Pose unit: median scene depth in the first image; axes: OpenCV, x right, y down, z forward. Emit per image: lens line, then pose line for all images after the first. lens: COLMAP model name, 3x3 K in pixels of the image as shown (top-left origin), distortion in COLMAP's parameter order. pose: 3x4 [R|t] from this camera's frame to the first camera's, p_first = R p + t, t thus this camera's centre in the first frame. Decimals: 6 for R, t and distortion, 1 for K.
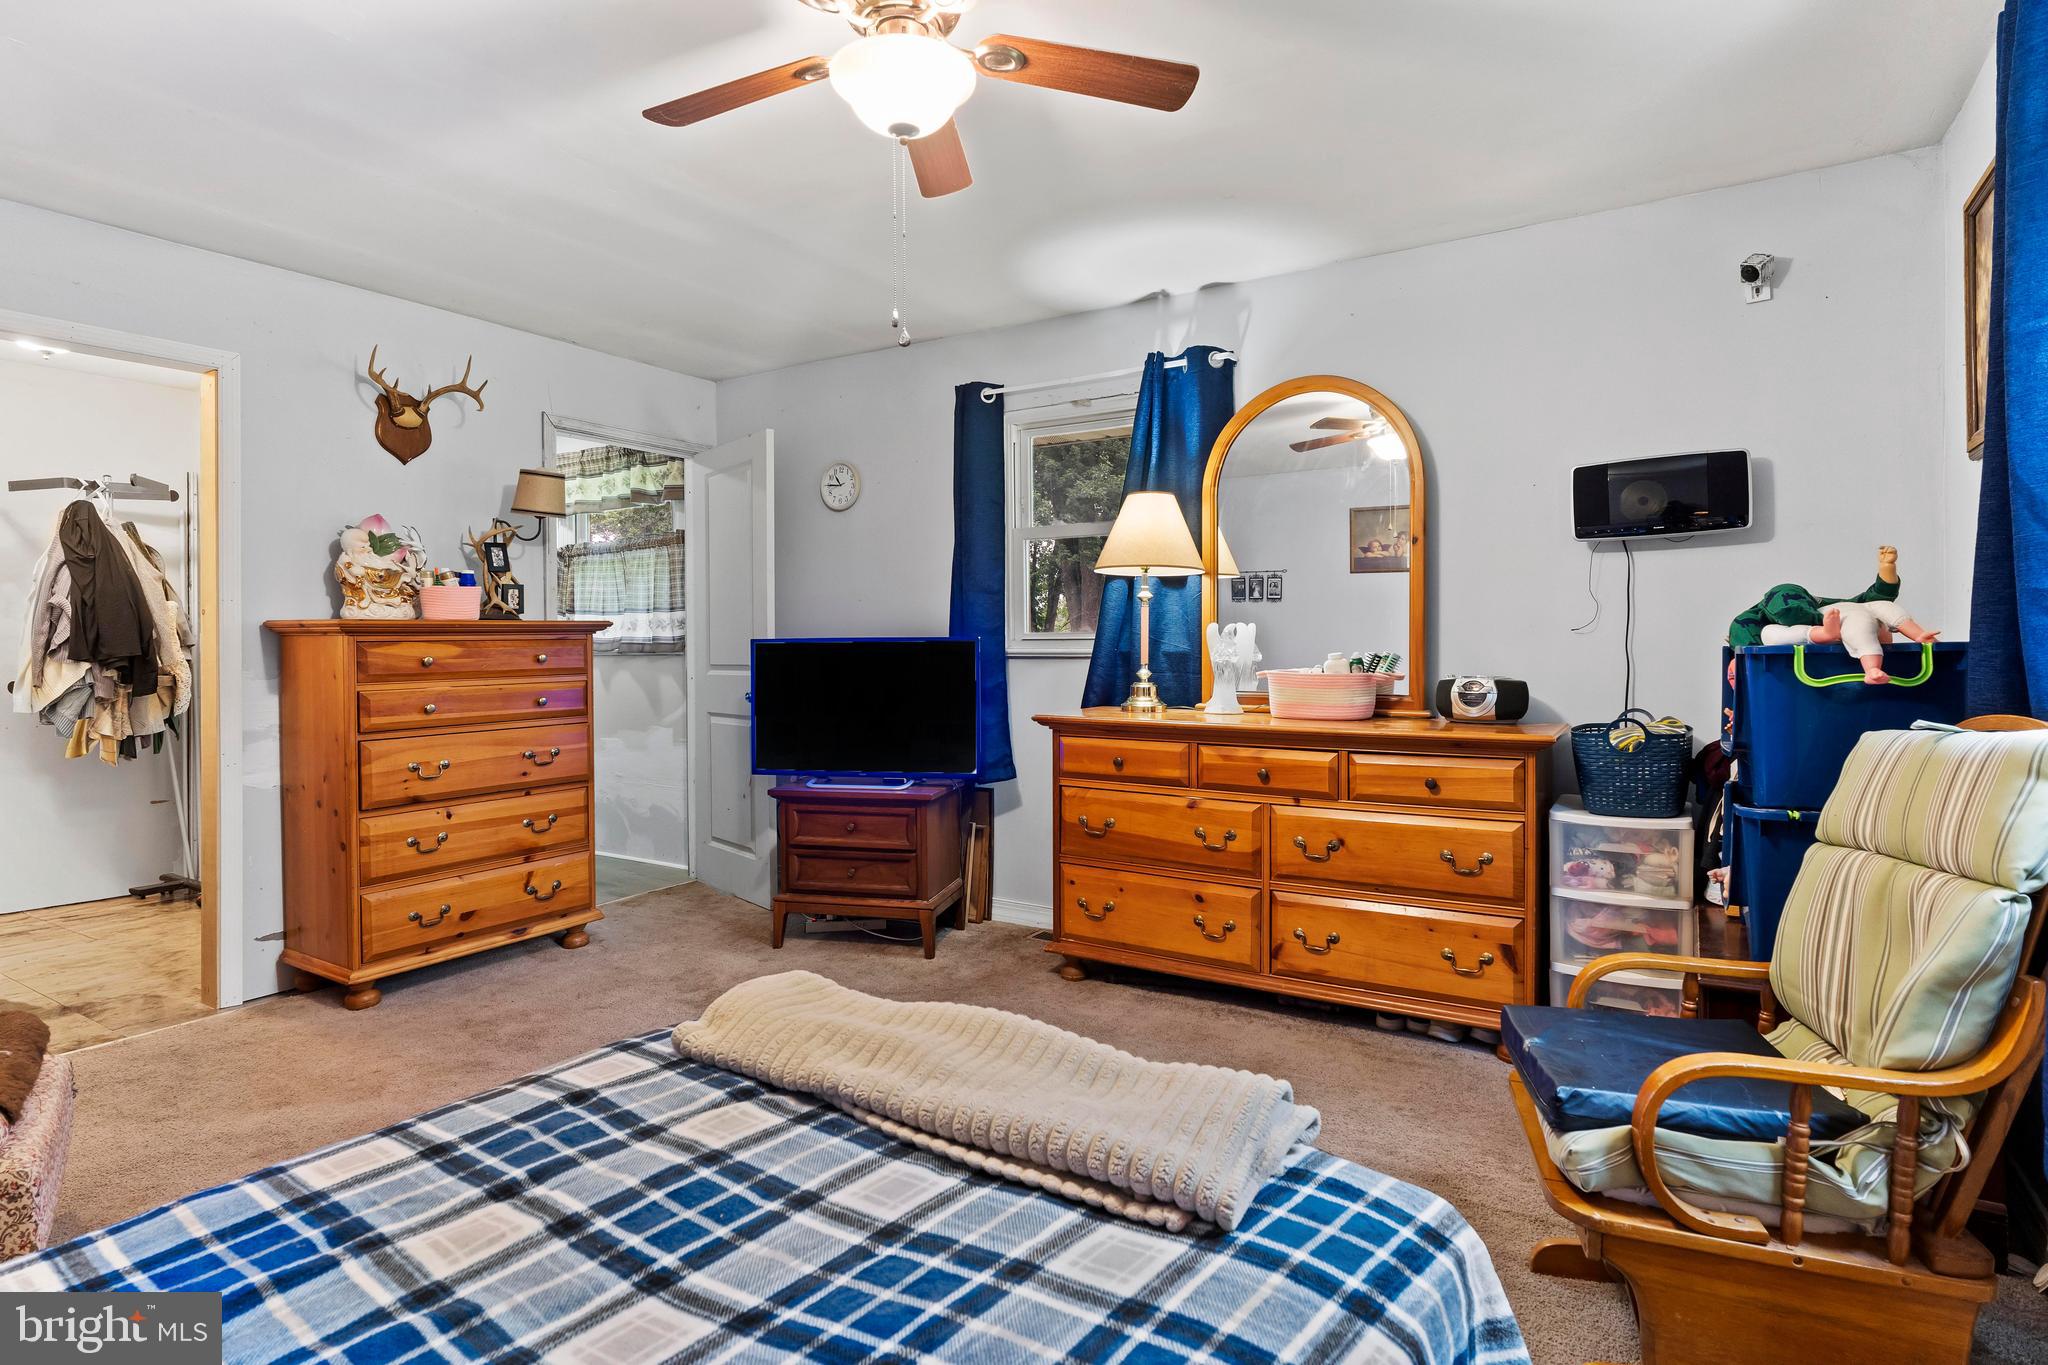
lens RADIAL K [[1050.3, 0, 987.9], [0, 1050.3, 636.8], [0, 0, 1]] dist [-0.008636, 0.005631]
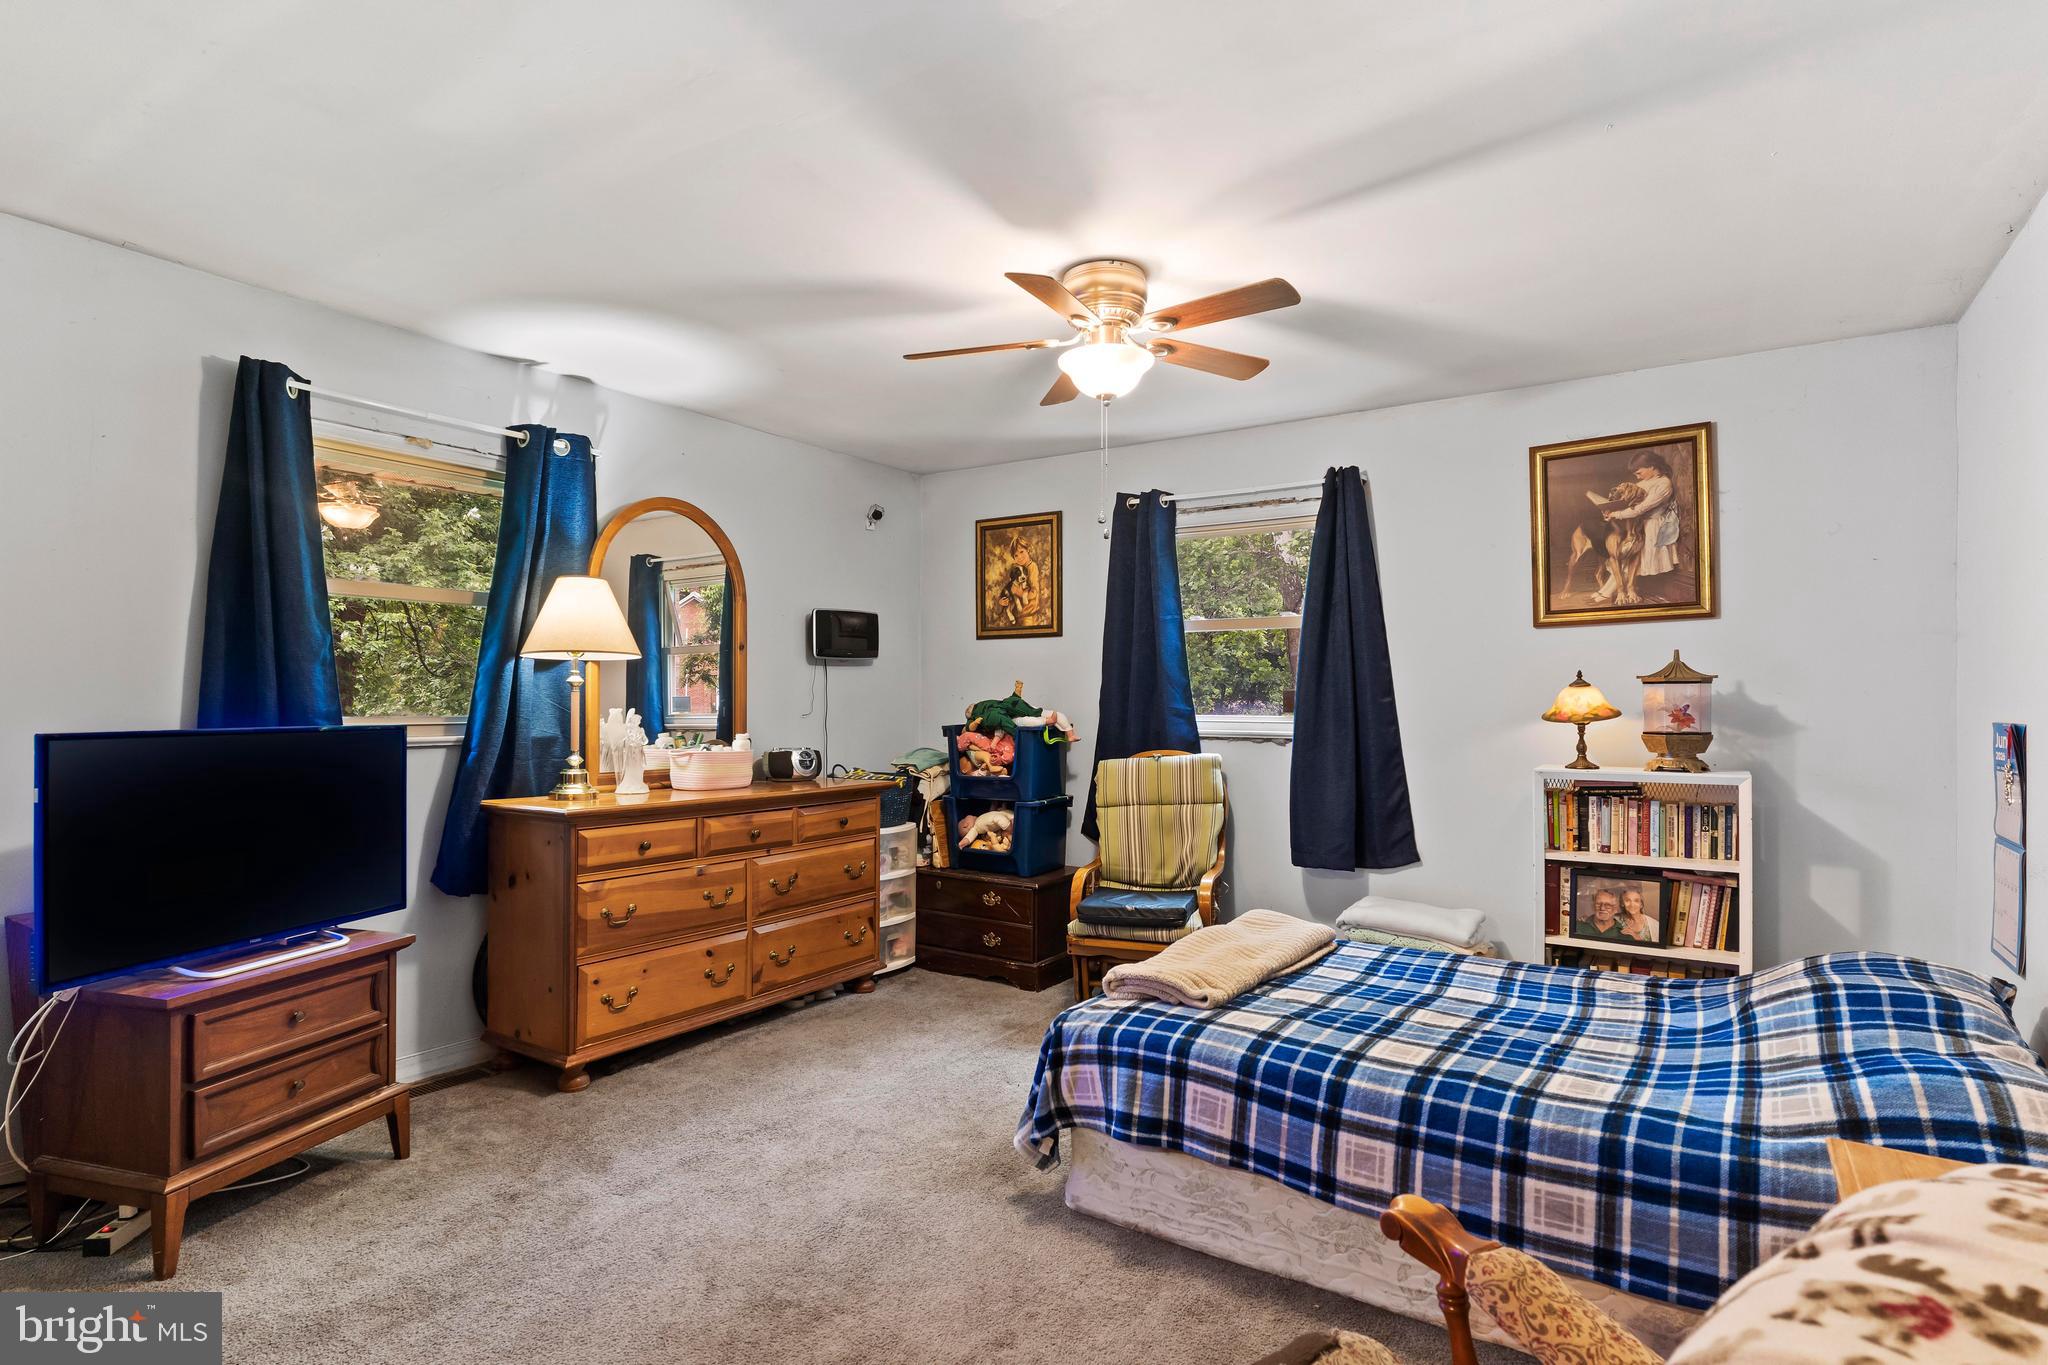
lens RADIAL K [[1050.3, 0, 1022.3], [0, 1050.3, 694.2], [0, 0, 1]] dist [-0.008636, 0.005631]
pose [[0.017025, 0.015224, 0.999739, -0.866753], [-0.004378, 0.999876, -0.015151, -0.014219], [-0.999845, -0.004119, 0.017090, 0.598530]]
